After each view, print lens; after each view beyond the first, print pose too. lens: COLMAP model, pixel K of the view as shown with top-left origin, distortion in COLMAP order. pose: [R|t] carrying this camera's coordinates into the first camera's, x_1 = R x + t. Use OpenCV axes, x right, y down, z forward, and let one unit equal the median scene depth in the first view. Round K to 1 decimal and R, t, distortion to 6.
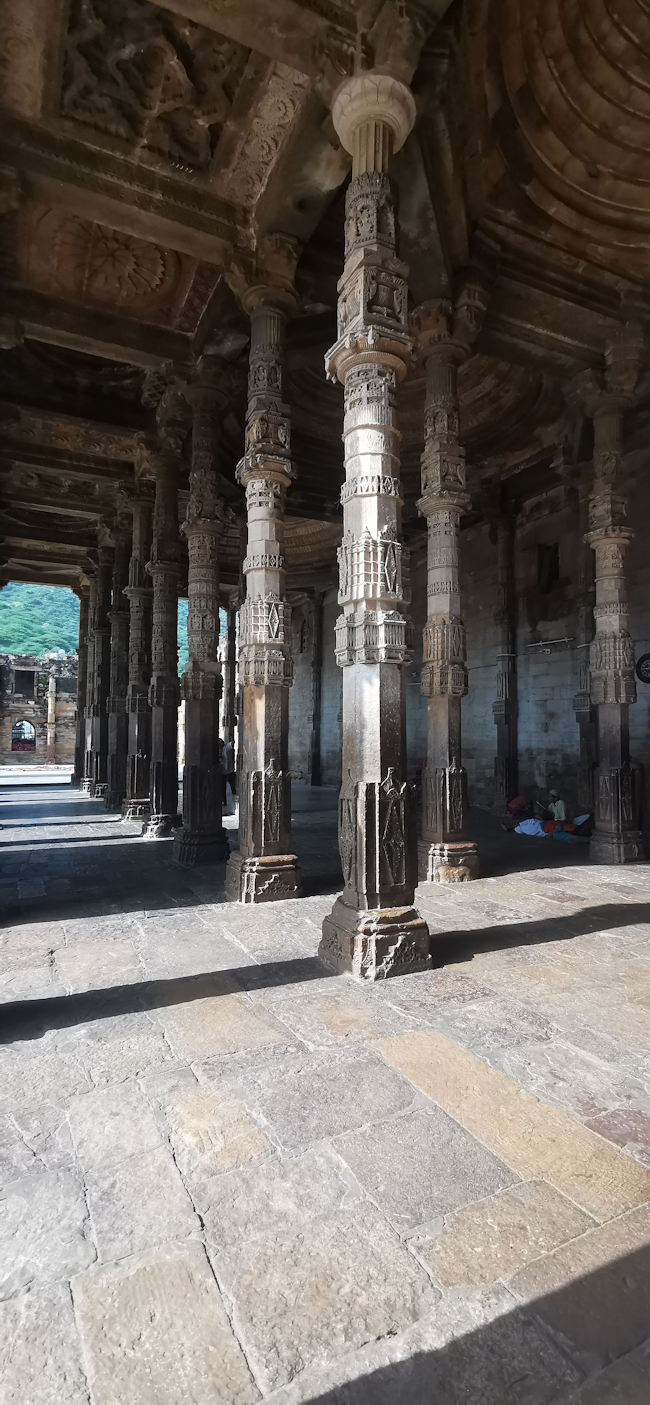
lens RADIAL K [[661.0, 0, 323.2], [0, 661.0, 702.6], [0, 0, 1]] dist [0.001106, 0.000077]
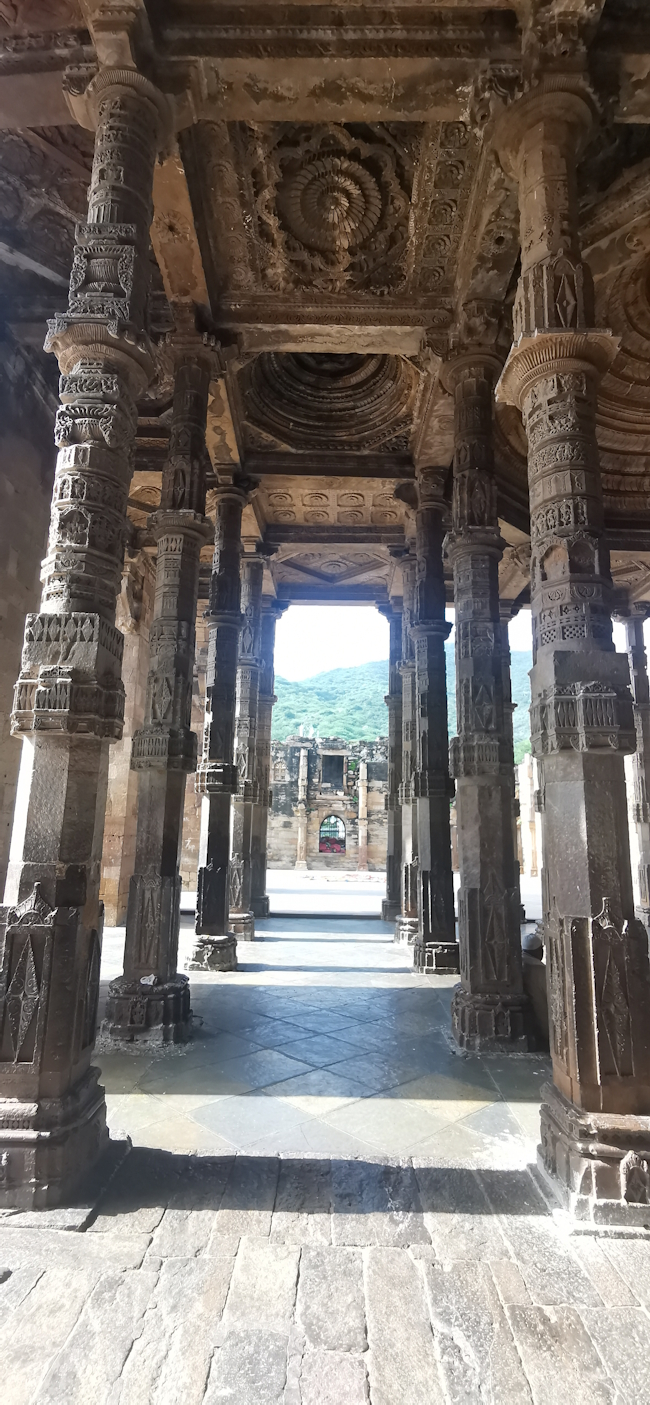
lens RADIAL K [[661.0, 0, 325.7], [0, 661.0, 705.1], [0, 0, 1]] dist [0.001106, 0.000077]
pose [[0.895900, -0.072629, -0.438279, -0.087012], [0.008486, 0.989164, -0.146572, 0.011618], [0.444175, 0.127595, 0.886808, 0.243737]]
